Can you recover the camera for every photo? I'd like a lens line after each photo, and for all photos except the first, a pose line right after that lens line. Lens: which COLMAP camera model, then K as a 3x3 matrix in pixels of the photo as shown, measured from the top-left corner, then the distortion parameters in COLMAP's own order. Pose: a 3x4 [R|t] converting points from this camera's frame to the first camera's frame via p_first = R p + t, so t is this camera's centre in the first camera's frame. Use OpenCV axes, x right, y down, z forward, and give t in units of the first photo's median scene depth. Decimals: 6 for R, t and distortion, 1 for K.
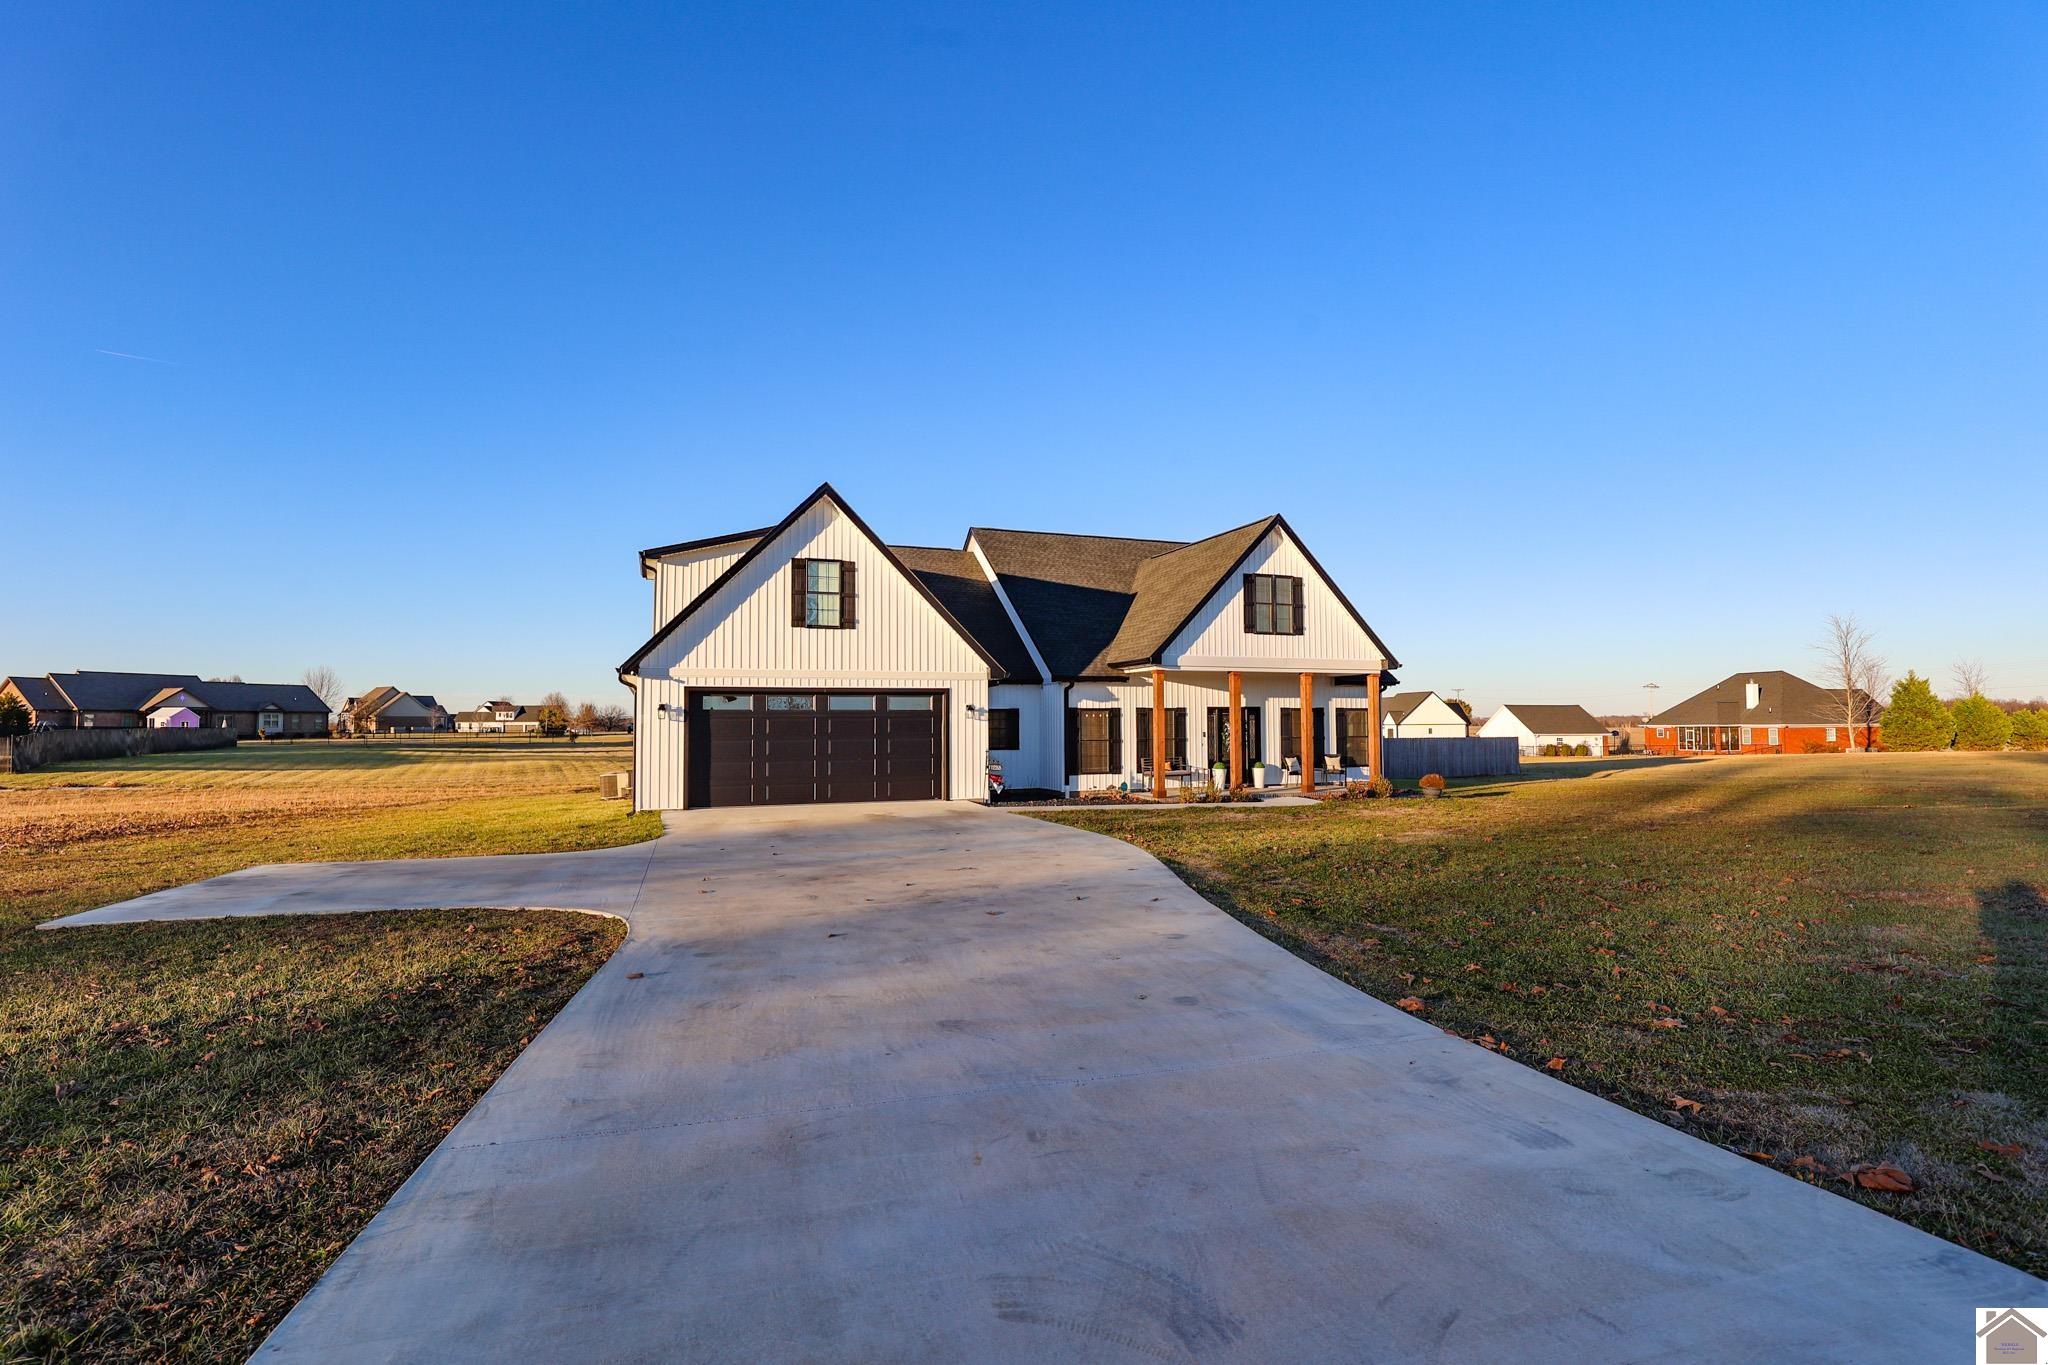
lens RADIAL K [[936.5, 0, 1020.7], [0, 936.5, 678.6], [0, 0, 1]] dist [-0.043070, 0.010149]
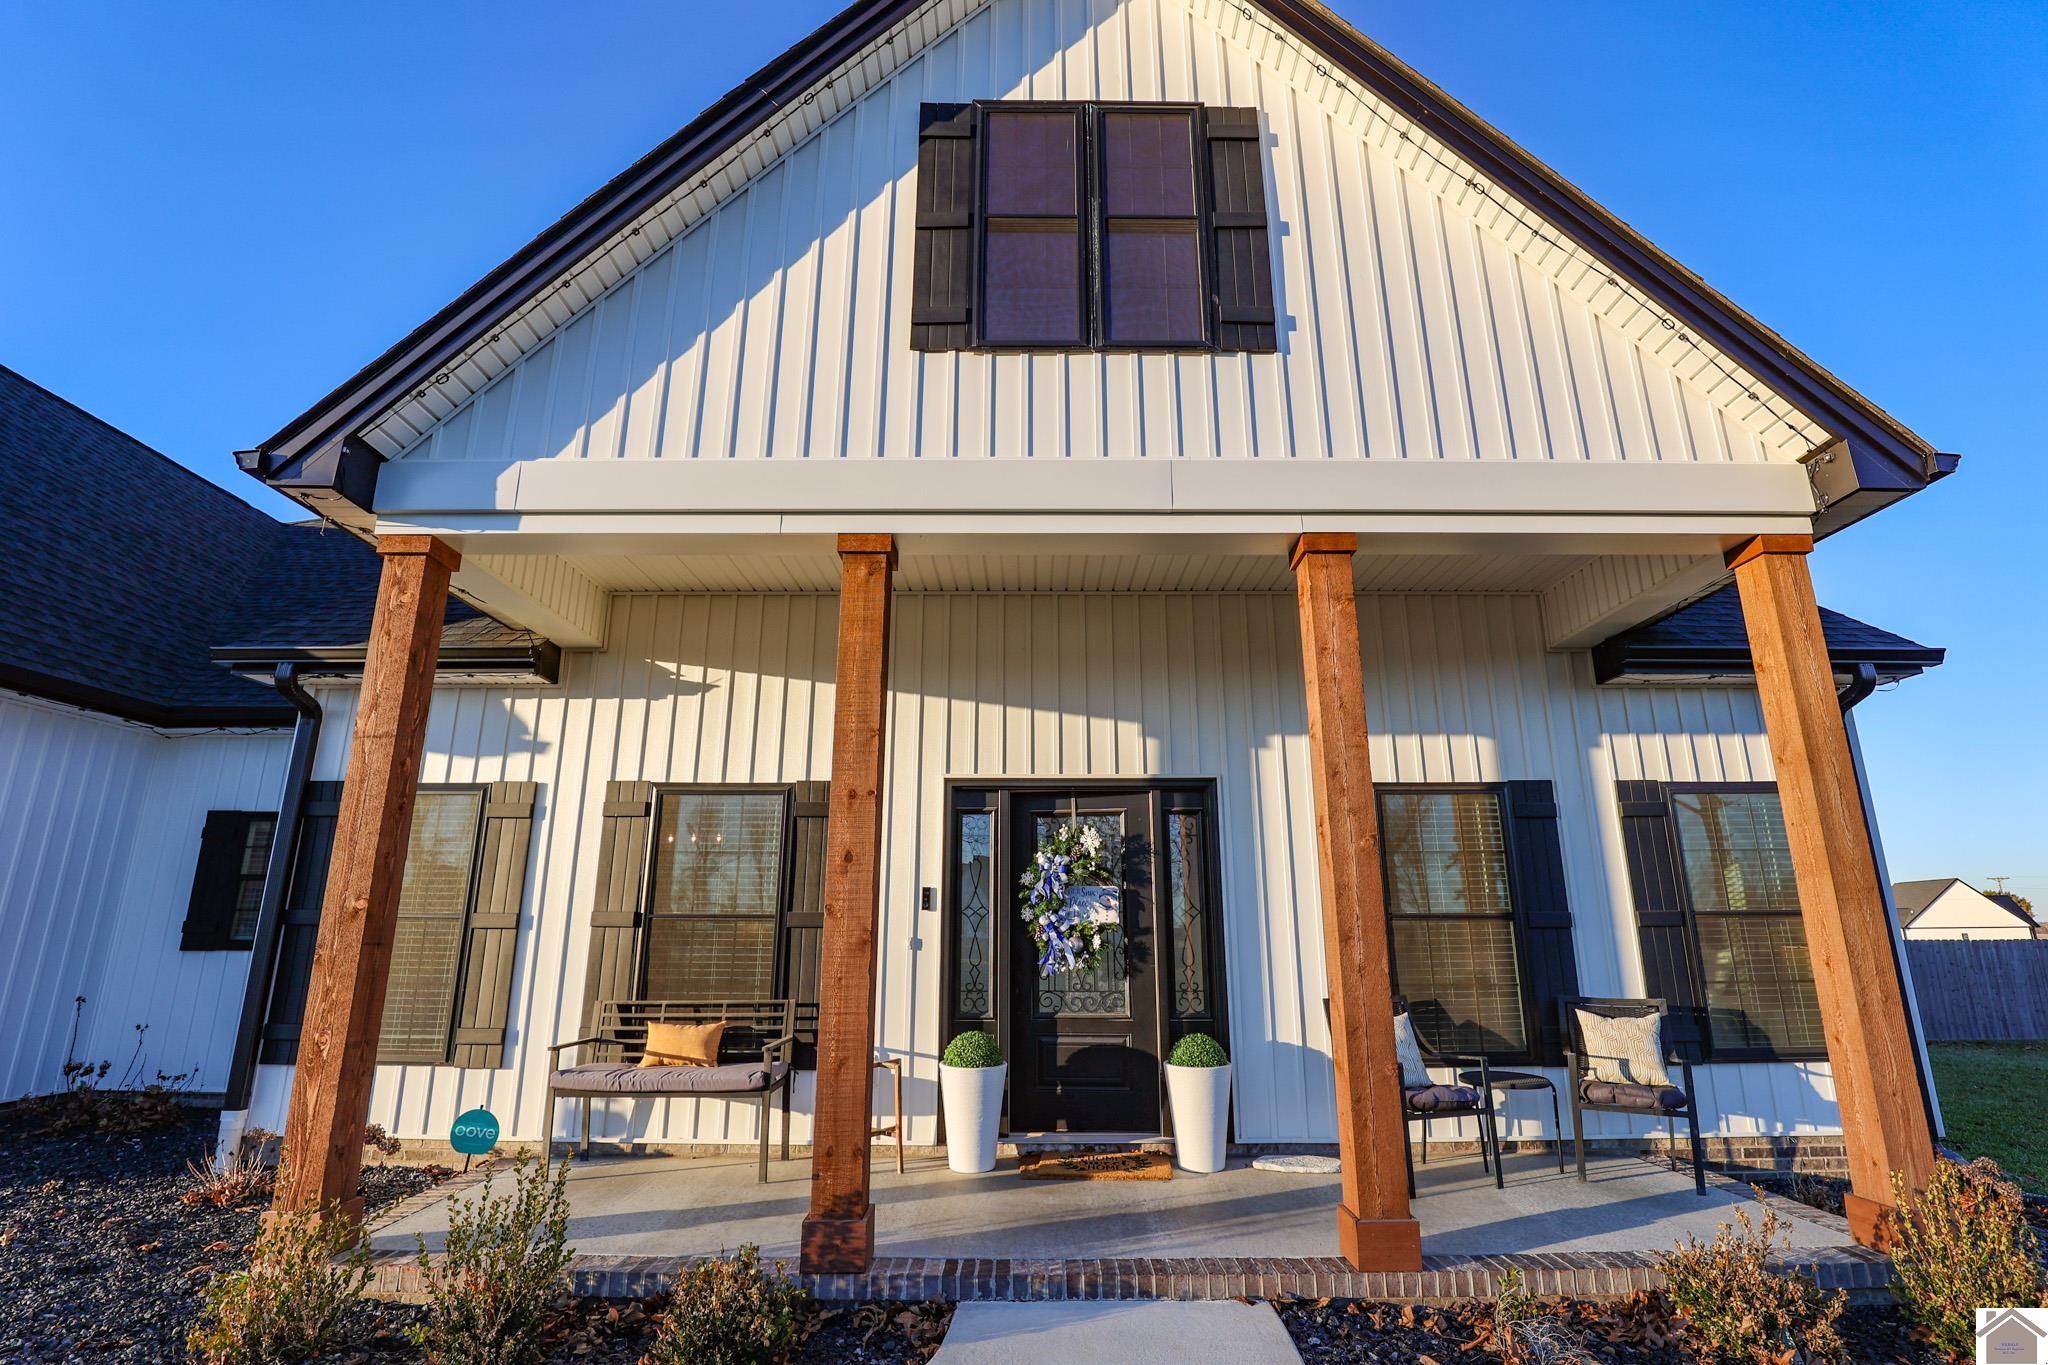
lens RADIAL K [[936.5, 0, 1020.7], [0, 936.5, 678.6], [0, 0, 1]] dist [-0.043070, 0.010149]
pose [[0.931751, -0.090401, -0.351664, 0.301636], [0.012824, 0.976100, -0.216944, 0.056959], [0.362872, 0.197628, 0.910641, 0.787156]]
